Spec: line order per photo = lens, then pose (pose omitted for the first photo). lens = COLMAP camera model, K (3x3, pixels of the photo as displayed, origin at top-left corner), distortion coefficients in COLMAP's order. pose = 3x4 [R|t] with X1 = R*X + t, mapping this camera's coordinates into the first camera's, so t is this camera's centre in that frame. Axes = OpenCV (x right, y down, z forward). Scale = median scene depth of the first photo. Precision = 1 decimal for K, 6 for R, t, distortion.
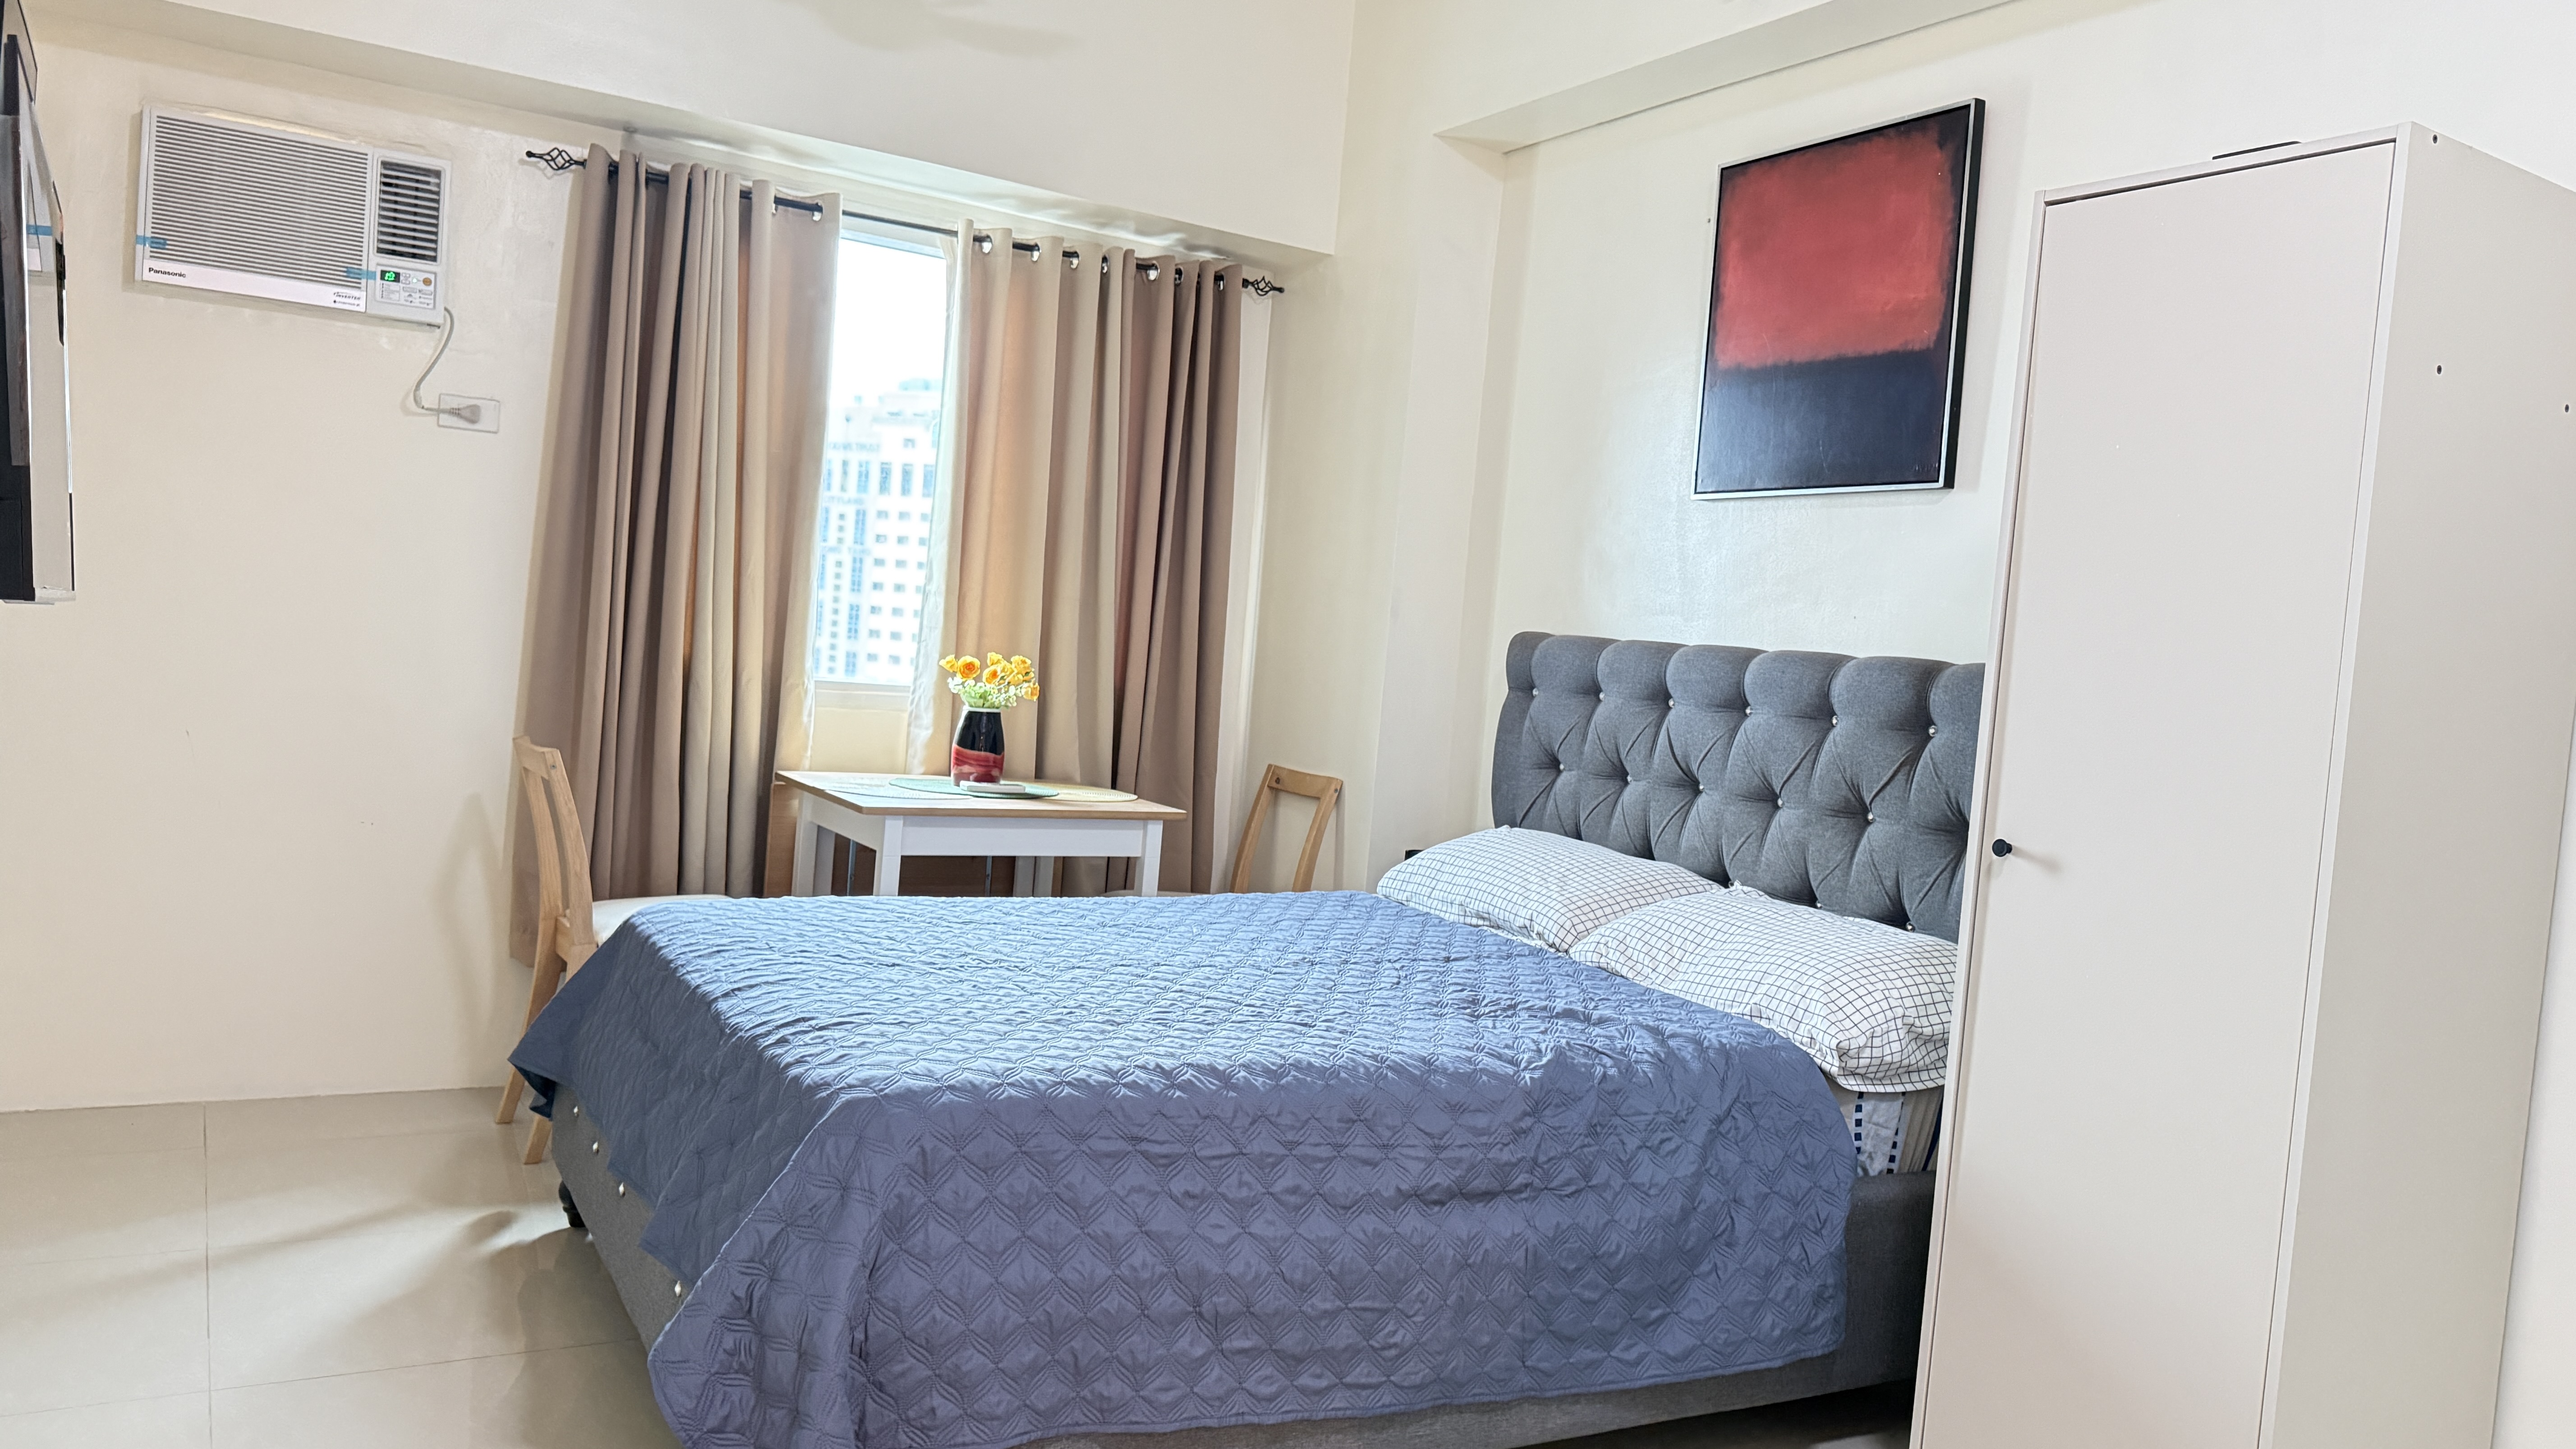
lens RADIAL K [[1821.4, 0, 1297.6], [0, 1821.4, 722.2], [0, 0, 1]] dist [0.030575, -0.024582]
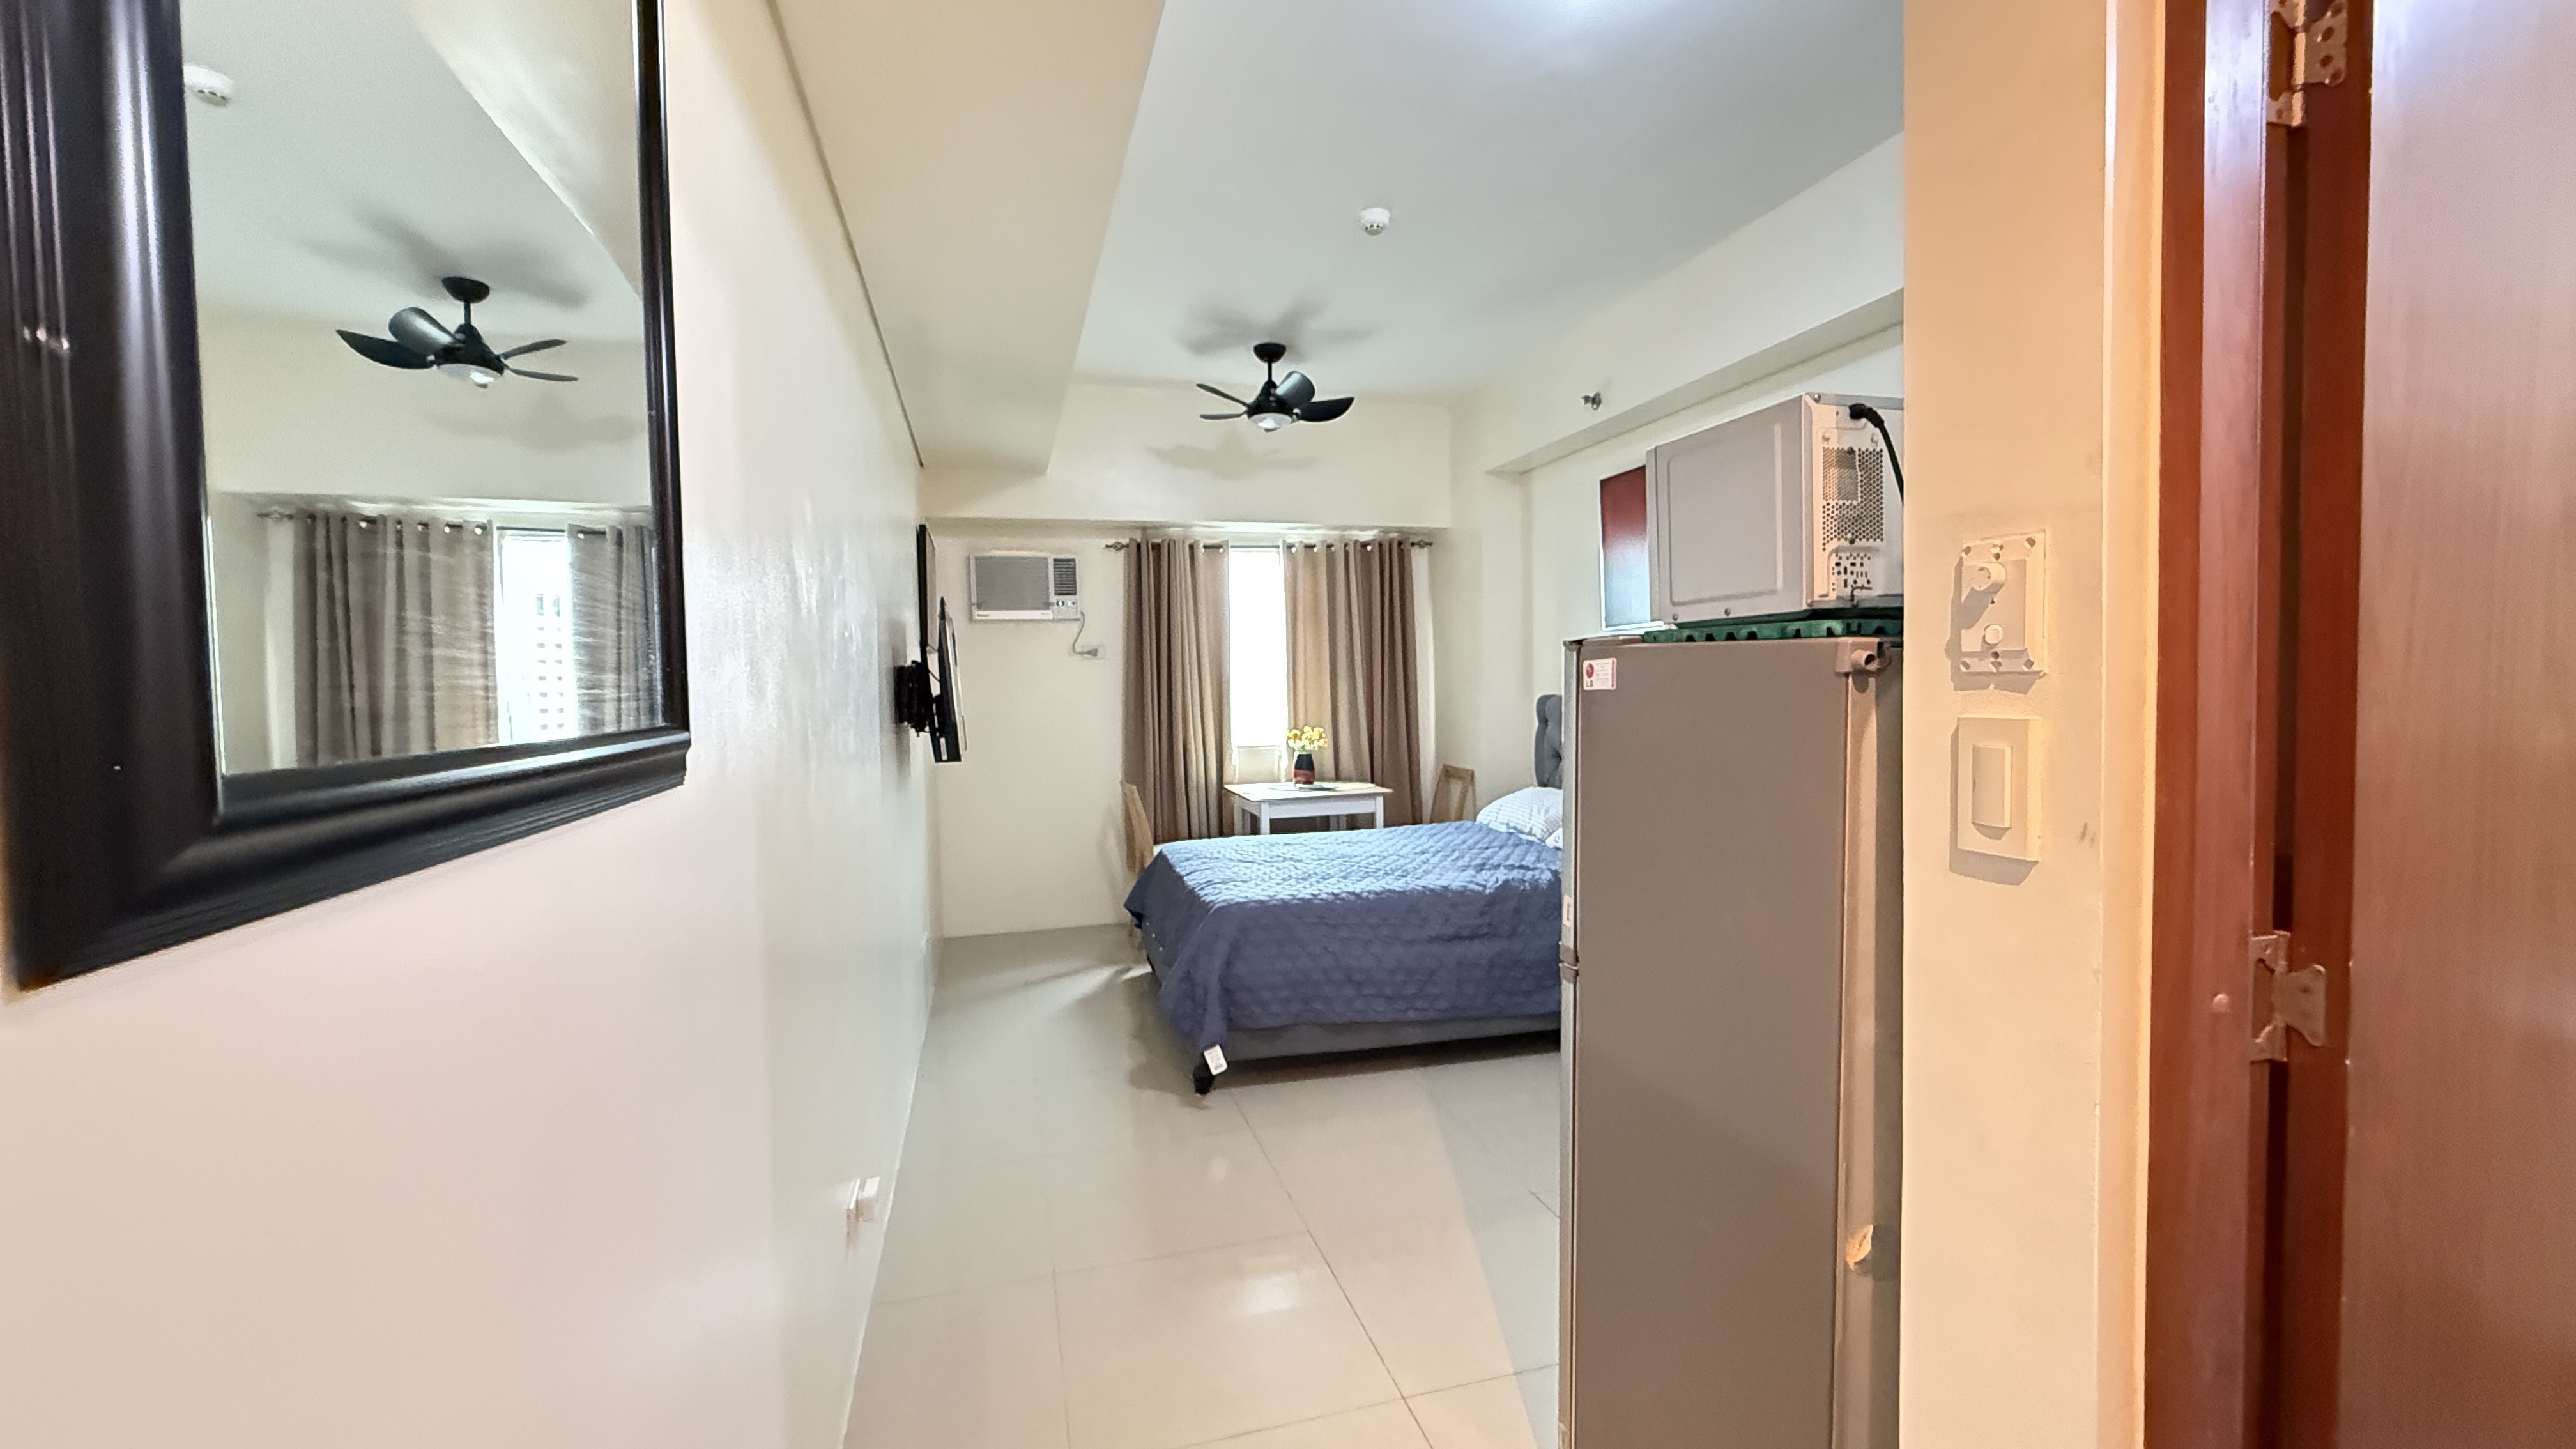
lens RADIAL K [[1018.5, 0, 1283.3], [0, 1018.5, 717.8], [0, 0, 1]] dist [0.000221, -0.001607]
pose [[0.959570, -0.093664, -0.265430, 0.161364], [0.089750, 0.995602, -0.026864, -0.020461], [0.266779, 0.001956, 0.963756, -0.276364]]
